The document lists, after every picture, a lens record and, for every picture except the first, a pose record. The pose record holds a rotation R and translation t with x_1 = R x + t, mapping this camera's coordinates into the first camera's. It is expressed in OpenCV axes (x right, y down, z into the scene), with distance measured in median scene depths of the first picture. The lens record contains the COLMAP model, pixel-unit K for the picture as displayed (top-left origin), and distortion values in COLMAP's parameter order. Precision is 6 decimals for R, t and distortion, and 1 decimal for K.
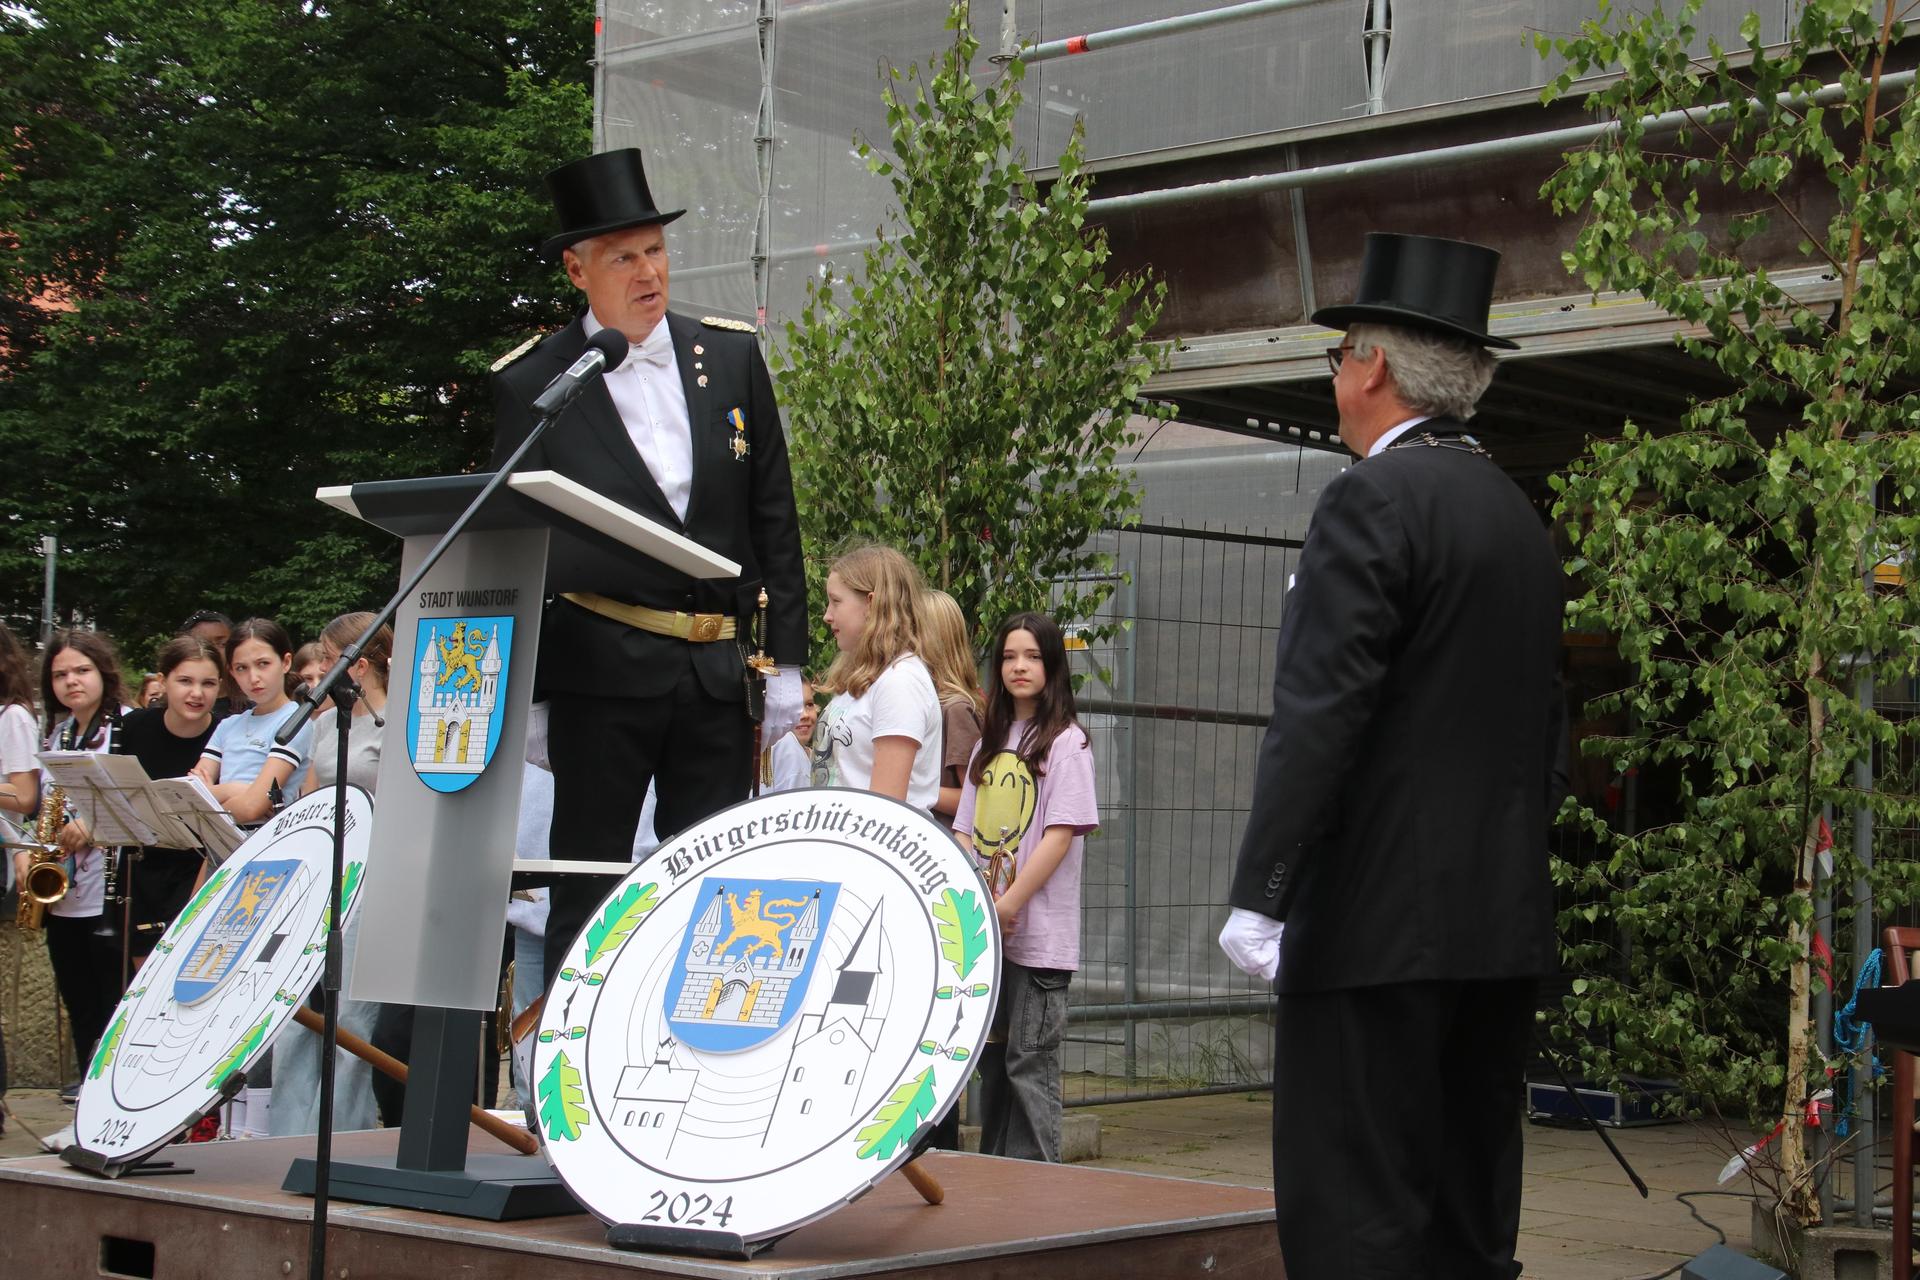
lens RADIAL K [[3155.4, 0, 960.0], [0, 3155.4, 640.0], [0, 0, 1]] dist [0.230495, 0.239220]
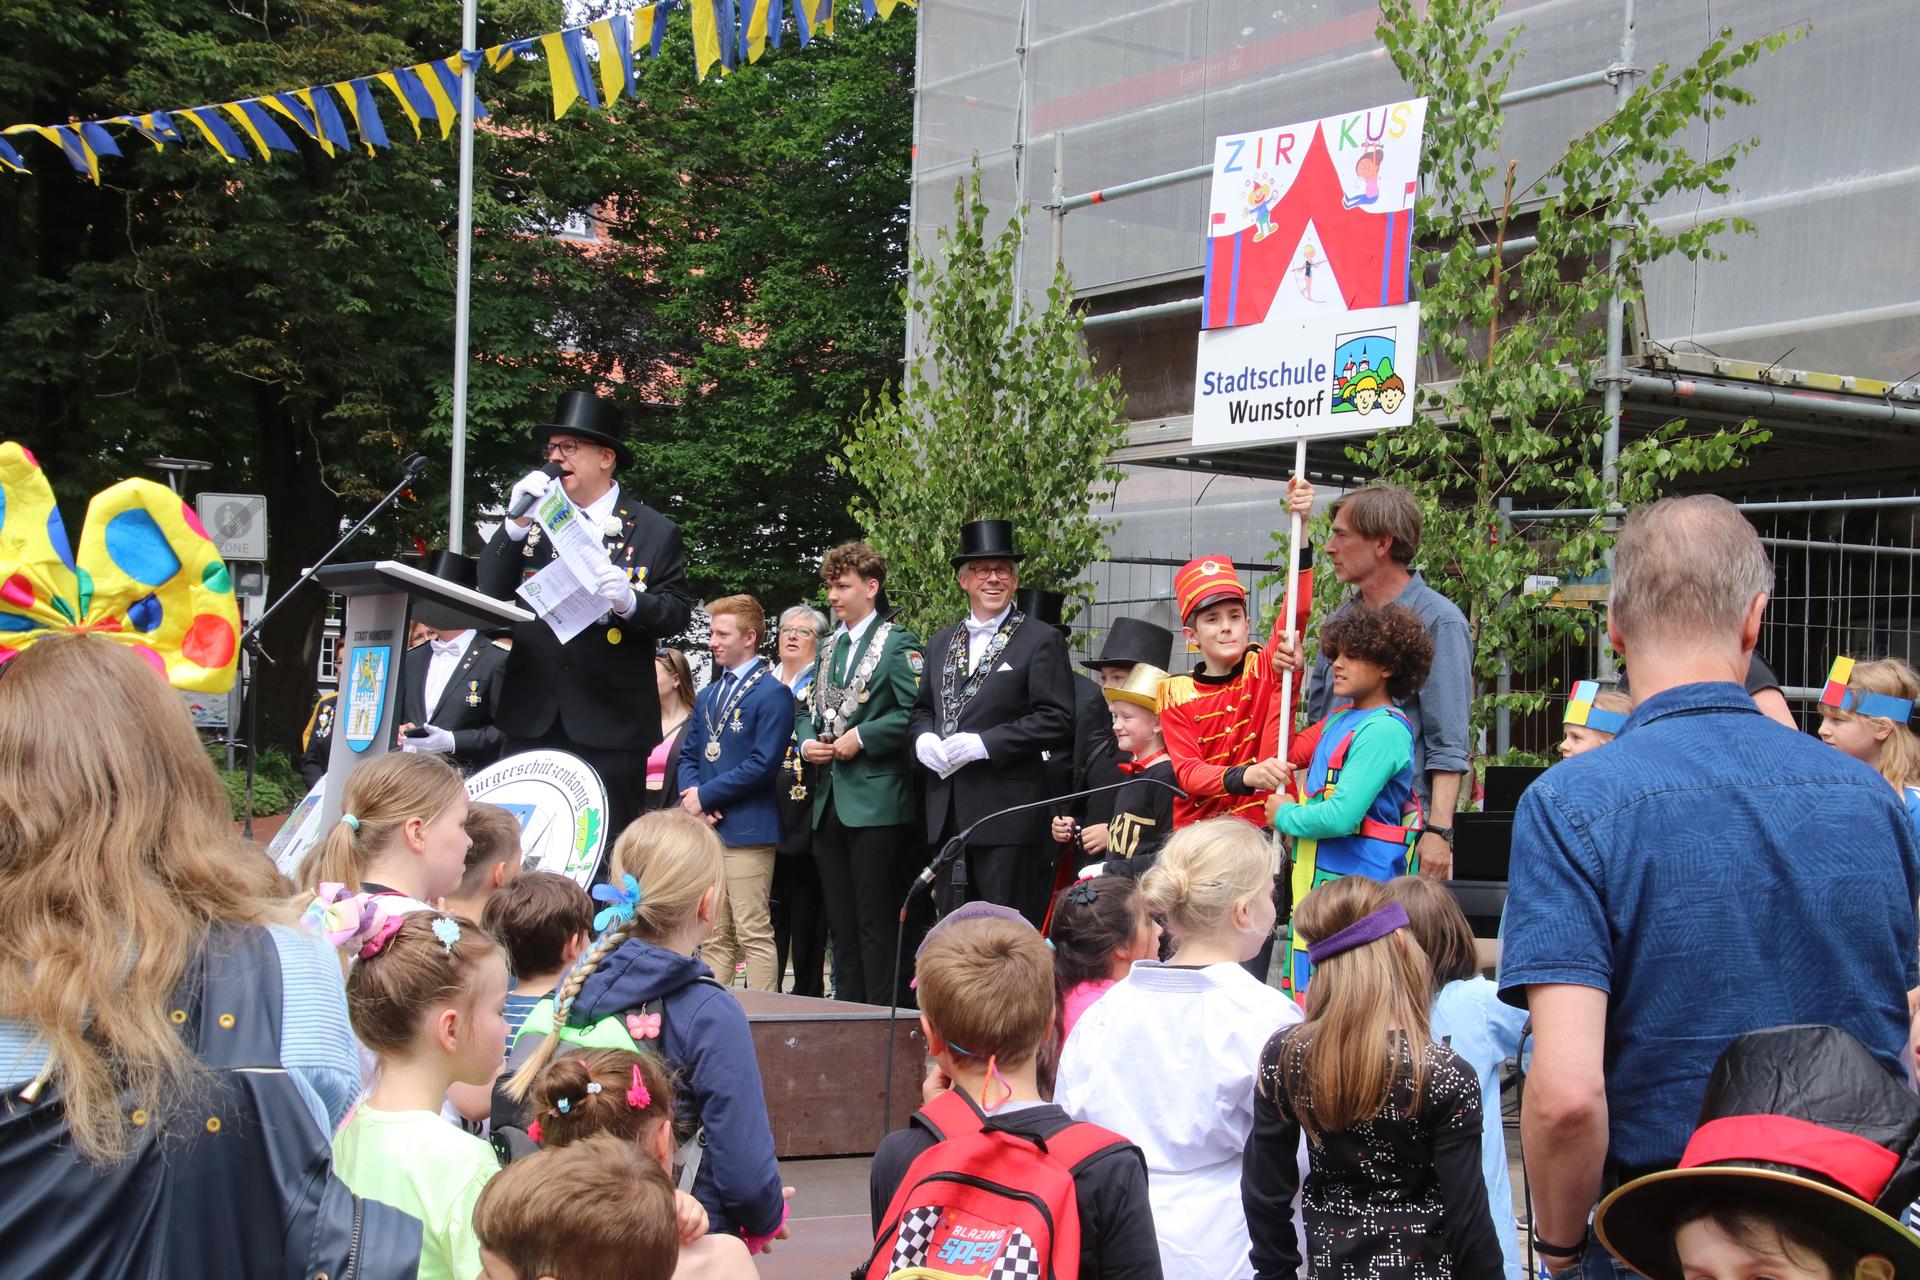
lens RADIAL K [[3155.4, 0, 960.0], [0, 3155.4, 640.0], [0, 0, 1]] dist [0.230495, 0.239220]
pose [[0.970381, -0.007245, -0.241470, 0.385656], [0.008112, 0.999964, 0.002596, -0.008749], [0.241442, -0.004478, 0.970405, -0.379554]]
